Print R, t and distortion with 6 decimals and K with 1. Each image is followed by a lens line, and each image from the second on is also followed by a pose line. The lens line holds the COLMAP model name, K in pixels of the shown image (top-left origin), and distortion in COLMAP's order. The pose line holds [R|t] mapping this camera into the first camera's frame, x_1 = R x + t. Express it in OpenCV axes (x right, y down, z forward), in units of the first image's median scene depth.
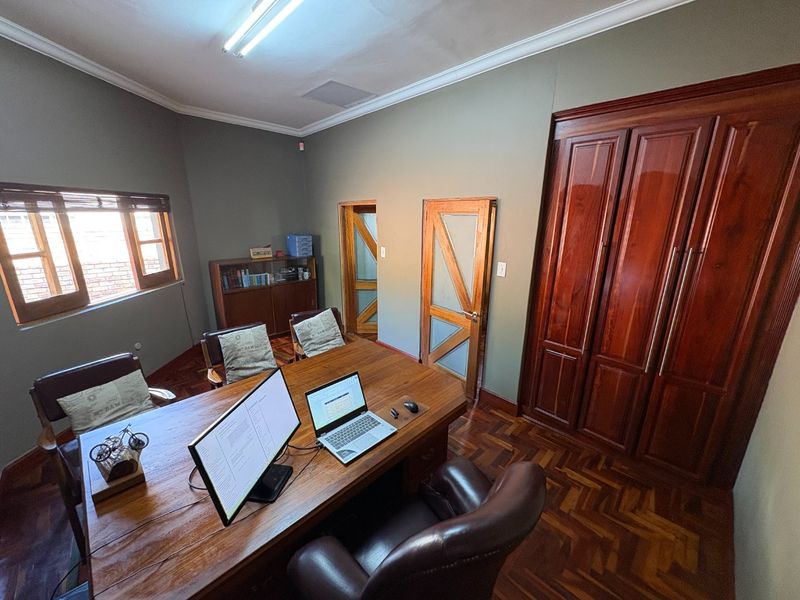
lens RADIAL K [[319.0, 0, 400.0], [0, 319.0, 300.0], [0, 0, 1]] dist [0.001956, 0.000106]
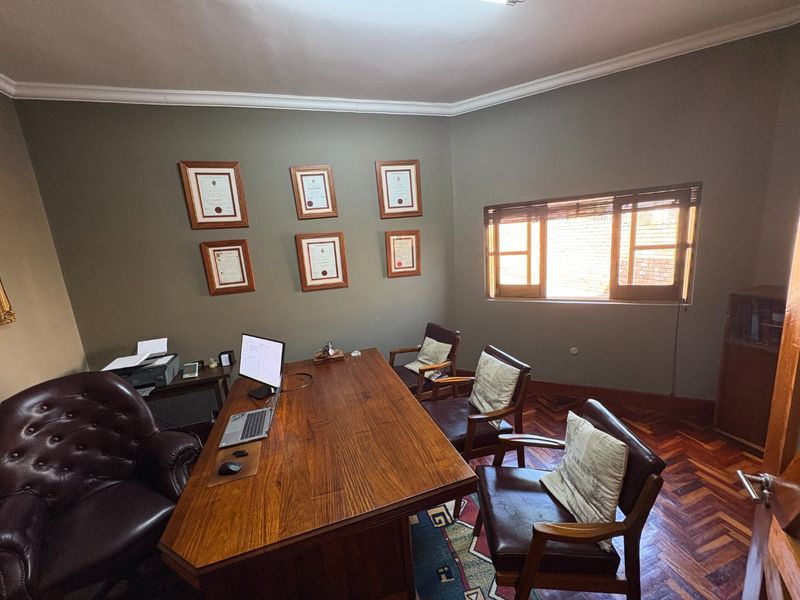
lens RADIAL K [[319.0, 0, 400.0], [0, 319.0, 300.0], [0, 0, 1]] dist [0.001956, 0.000106]
pose [[-0.461675, 0.220435, -0.859223, 0.296224], [-0.150629, 0.935082, 0.320832, -0.272442], [0.874167, 0.277544, -0.398500, 0.991936]]
